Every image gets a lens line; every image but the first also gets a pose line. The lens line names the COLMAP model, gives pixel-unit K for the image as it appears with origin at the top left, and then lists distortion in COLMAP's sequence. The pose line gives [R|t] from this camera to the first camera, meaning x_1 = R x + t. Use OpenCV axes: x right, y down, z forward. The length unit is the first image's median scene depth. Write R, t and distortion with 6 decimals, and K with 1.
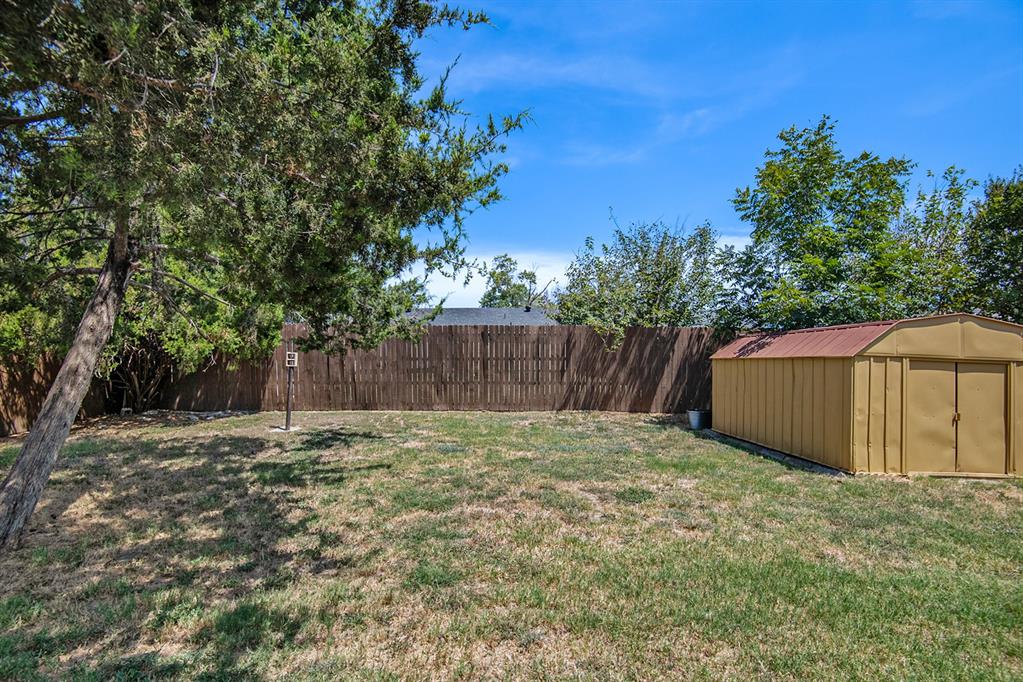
lens RADIAL K [[484.5, 0, 493.0], [0, 484.5, 368.8], [0, 0, 1]] dist [0.048490, -0.032873]
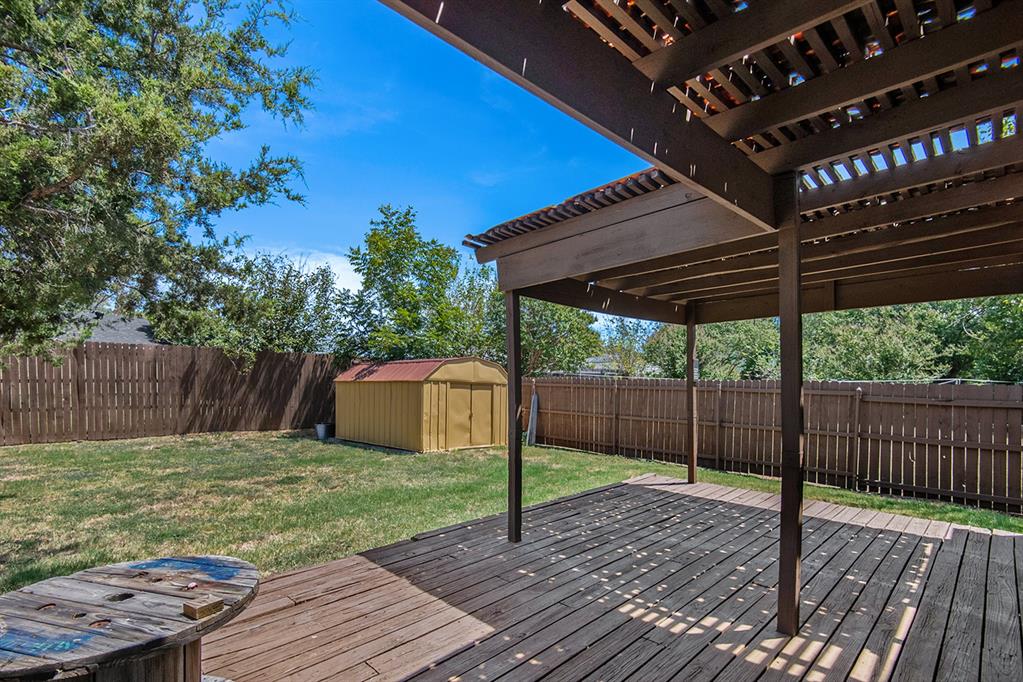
lens RADIAL K [[484.5, 0, 493.0], [0, 484.5, 368.8], [0, 0, 1]] dist [0.048490, -0.032873]
pose [[0.729796, 0.021346, 0.683331, -0.087818], [0.009457, 0.999102, -0.041311, 0.001778], [-0.683599, 0.036611, 0.728939, -0.148402]]
